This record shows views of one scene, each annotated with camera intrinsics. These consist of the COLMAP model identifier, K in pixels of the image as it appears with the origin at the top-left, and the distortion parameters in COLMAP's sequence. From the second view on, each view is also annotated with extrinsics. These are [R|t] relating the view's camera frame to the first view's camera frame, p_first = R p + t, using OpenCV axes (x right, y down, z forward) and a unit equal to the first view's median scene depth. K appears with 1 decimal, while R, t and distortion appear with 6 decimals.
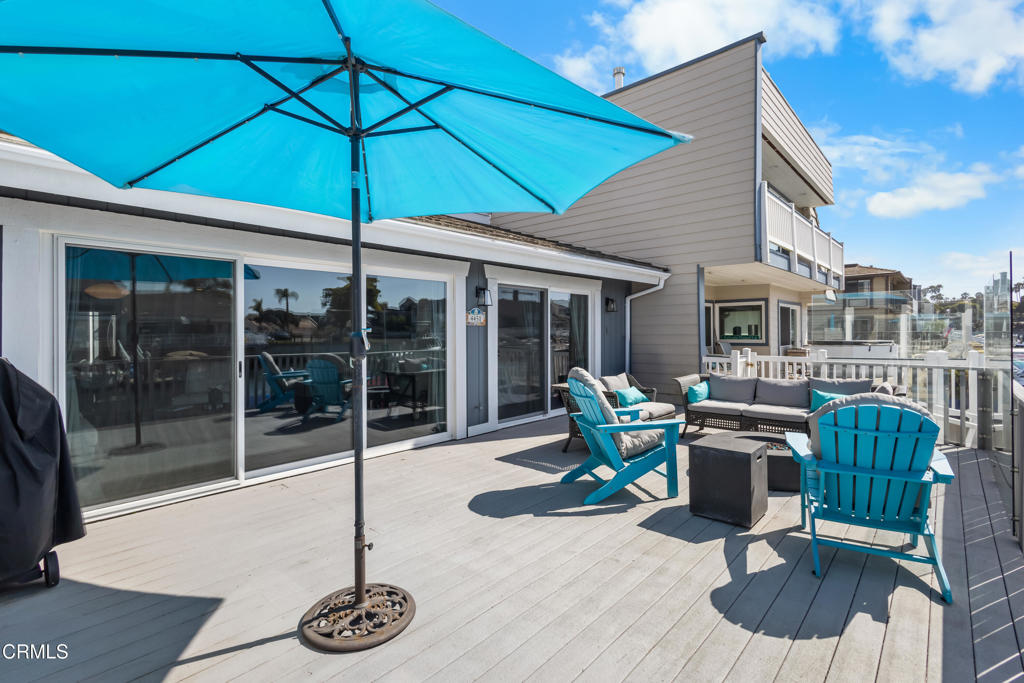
lens RADIAL K [[471.2, 0, 507.8], [0, 471.2, 334.8], [0, 0, 1]] dist [0.004182, -0.000958]
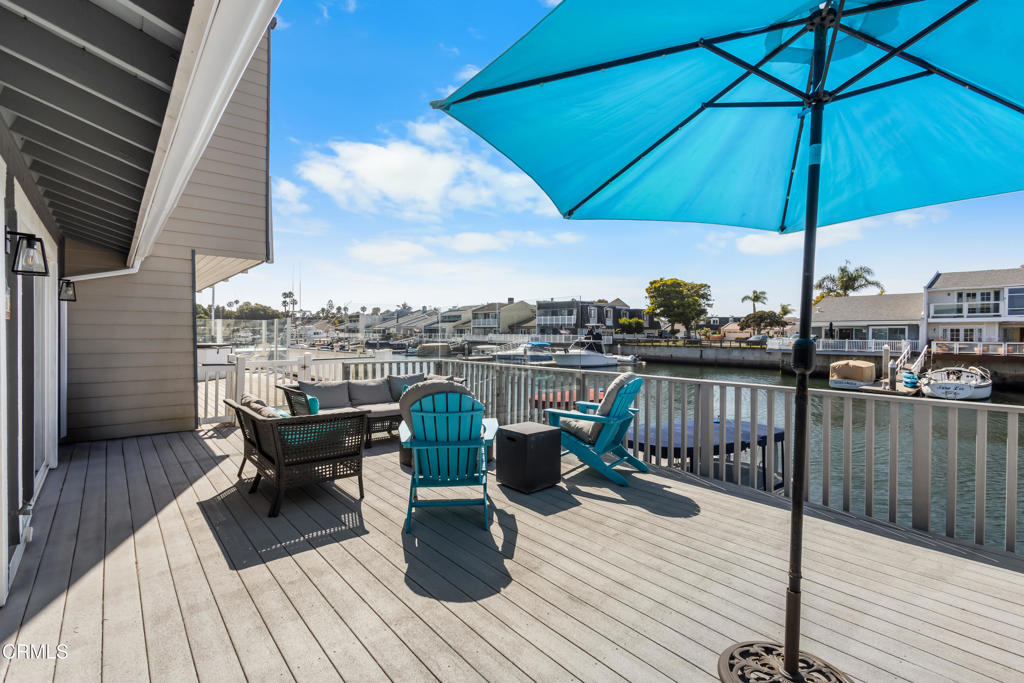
lens RADIAL K [[471.2, 0, 503.3], [0, 471.2, 339.7], [0, 0, 1]] dist [0.004182, -0.000958]
pose [[0.121012, -0.001722, 0.992650, -0.853320], [0.000274, 0.999999, 0.001701, -0.000505], [-0.992651, 0.000066, 0.121012, 1.021879]]
